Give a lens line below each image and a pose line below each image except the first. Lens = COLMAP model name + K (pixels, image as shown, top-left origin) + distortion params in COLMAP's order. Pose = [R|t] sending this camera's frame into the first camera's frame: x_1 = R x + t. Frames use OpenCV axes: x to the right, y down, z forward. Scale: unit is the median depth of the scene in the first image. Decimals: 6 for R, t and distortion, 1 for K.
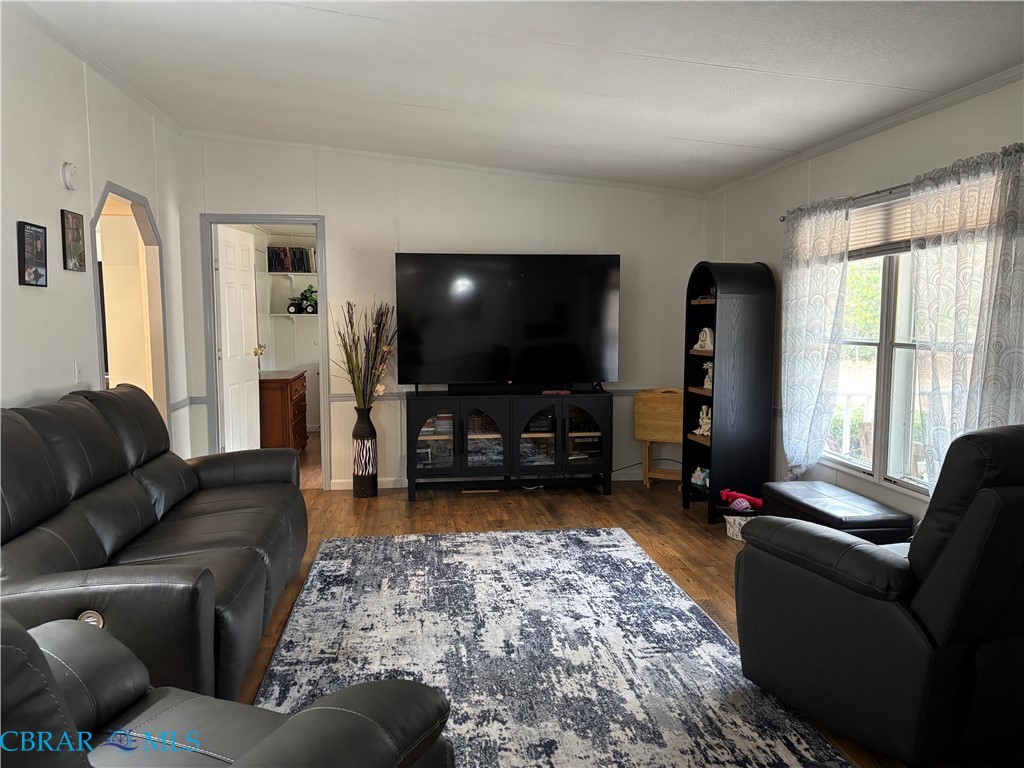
lens RADIAL K [[777.9, 0, 511.1], [0, 777.9, 382.3], [0, 0, 1]] dist [0.048241, -0.051536]
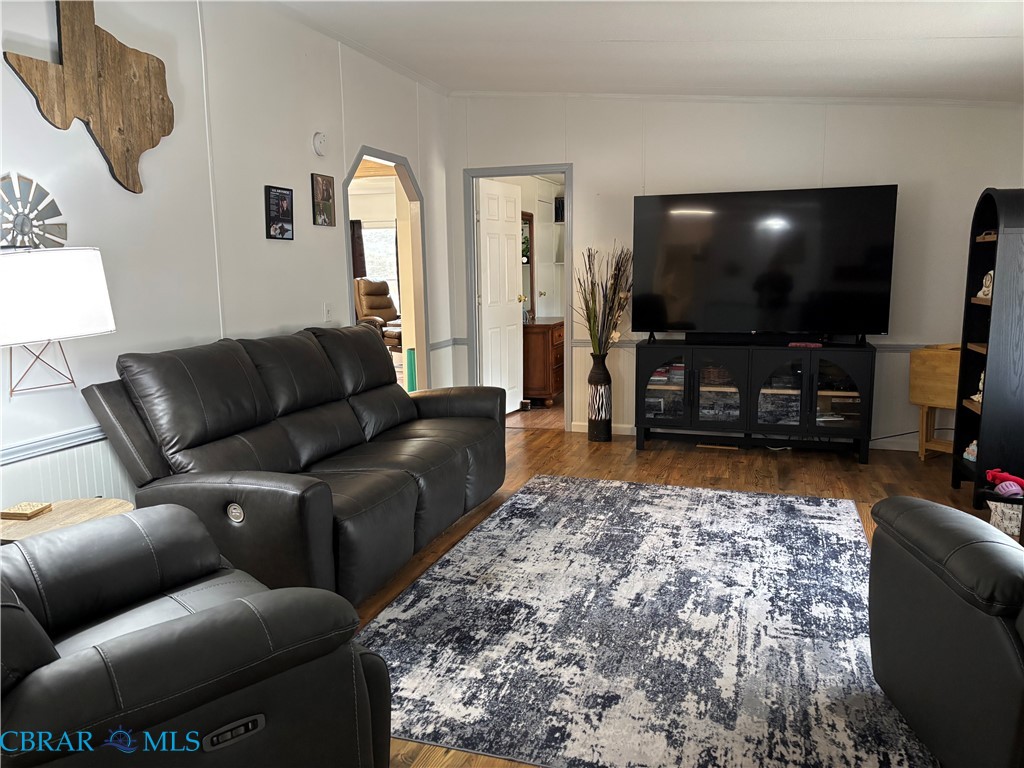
lens RADIAL K [[777.9, 0, 509.6], [0, 777.9, 383.0], [0, 0, 1]] dist [0.048241, -0.051536]
pose [[0.901678, 0.054243, -0.428991, 0.201738], [-0.026279, 0.997141, 0.070846, 0.002601], [0.431608, -0.052607, 0.900526, 0.052811]]
